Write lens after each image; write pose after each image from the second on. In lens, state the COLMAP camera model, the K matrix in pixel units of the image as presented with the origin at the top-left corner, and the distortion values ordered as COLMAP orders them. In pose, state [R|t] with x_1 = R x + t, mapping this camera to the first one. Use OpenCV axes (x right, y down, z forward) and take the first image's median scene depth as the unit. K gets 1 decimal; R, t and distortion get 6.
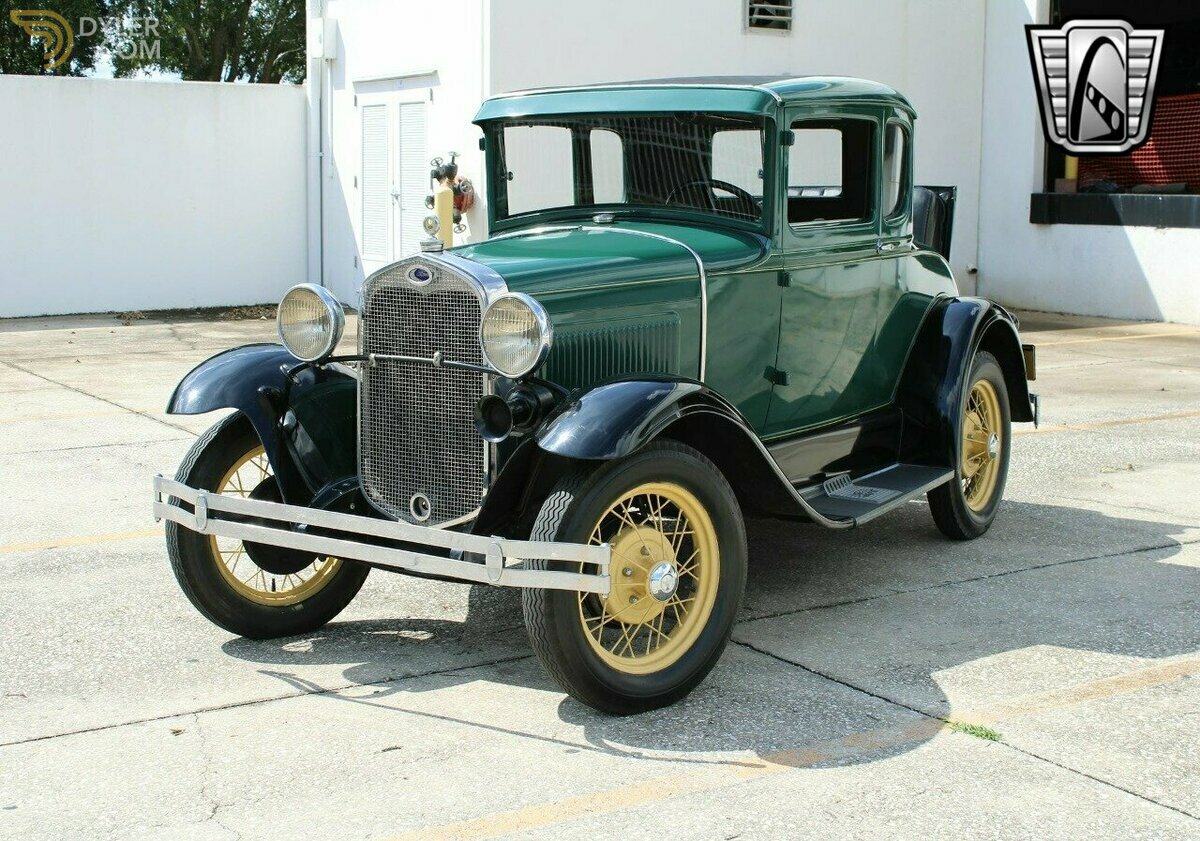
lens RADIAL K [[1763.0, 0, 600.0], [0, 1763.0, 420.5], [0, 0, 1]] dist [-0.100361, 0.351172]
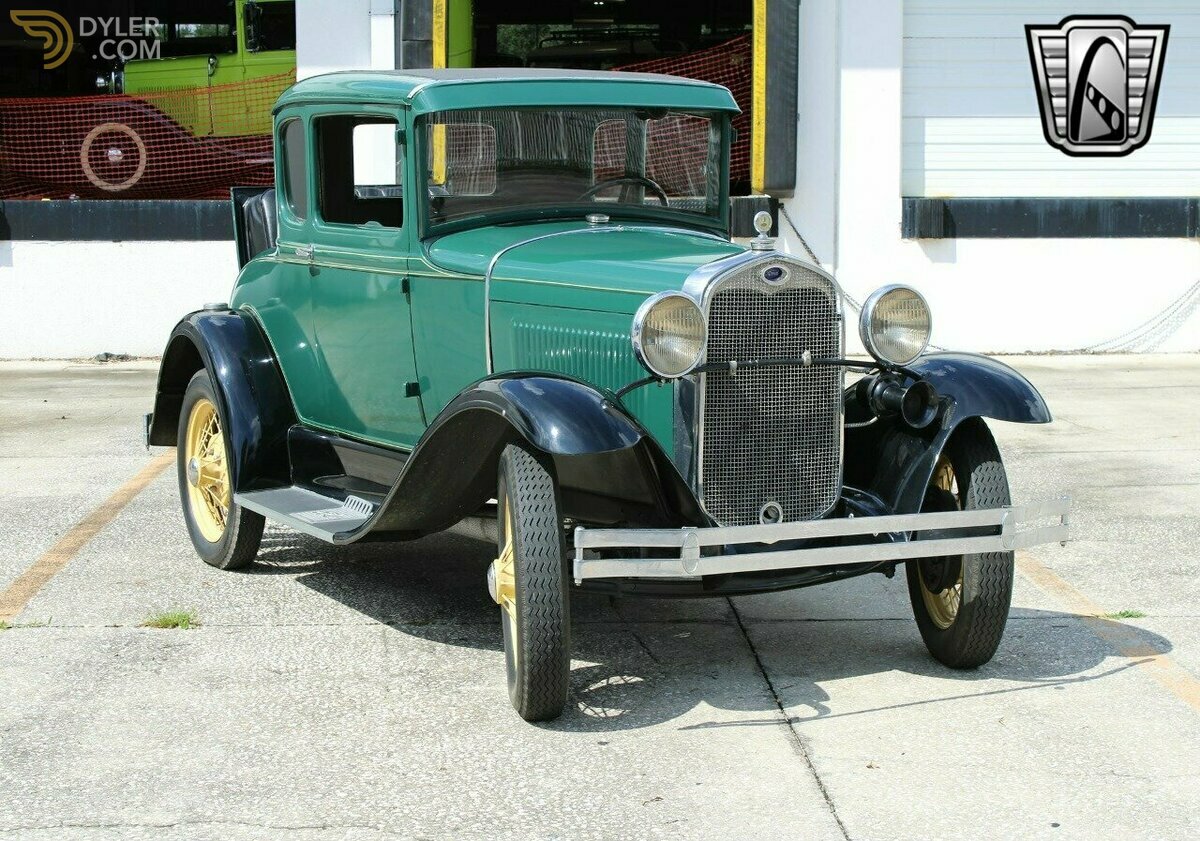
lens RADIAL K [[2231.5, 0, 600.0], [0, 2231.5, 420.5], [0, 0, 1]] dist [0.014723, 0.004531]
pose [[0.493360, -0.097916, 0.864296, -1.147820], [0.125922, 0.991217, 0.040416, -0.060916], [-0.860662, 0.088894, 0.501357, 0.447798]]
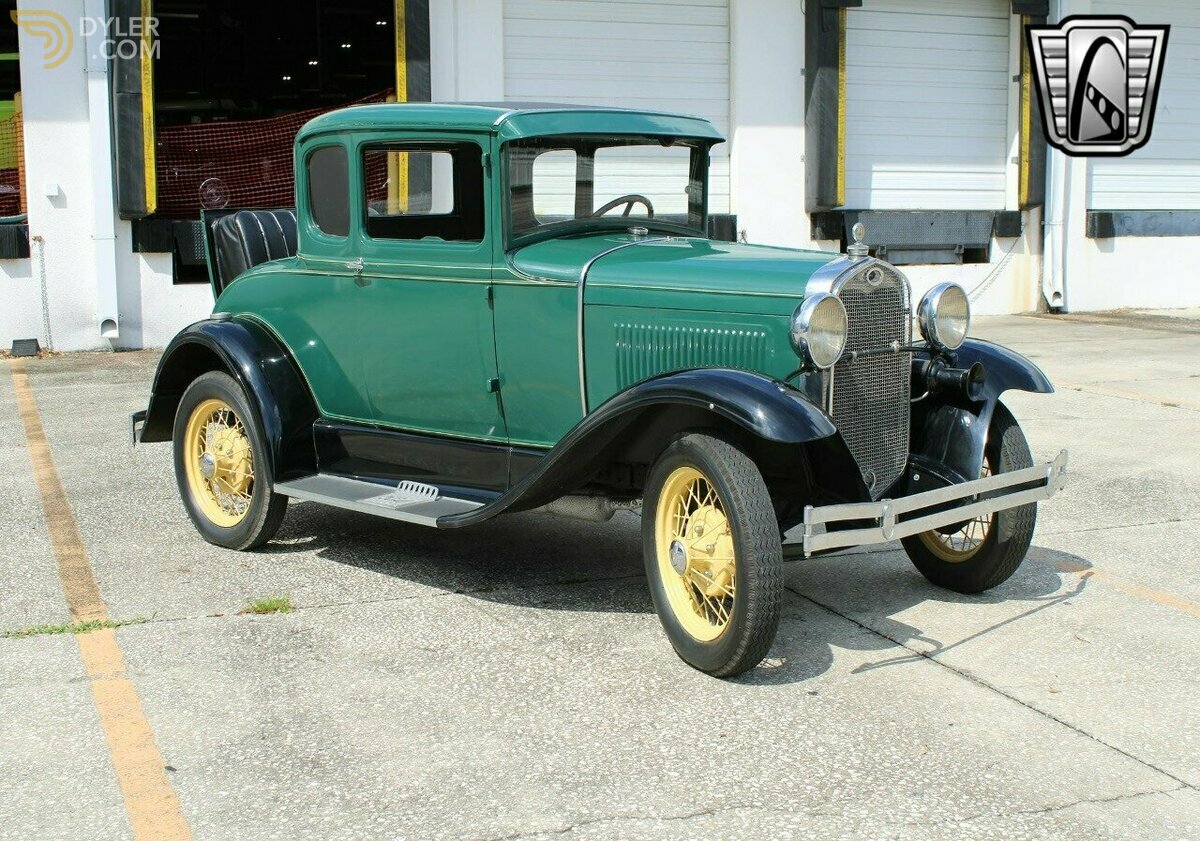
lens RADIAL K [[1581.3, 0, 601.4], [0, 1581.3, 413.2], [0, 0, 1]] dist [-0.051423, -0.019412]
pose [[0.188271, -0.134158, 0.972911, -1.072928], [0.146679, 0.983357, 0.107214, -0.123289], [-0.971102, 0.122521, 0.204816, 0.916932]]
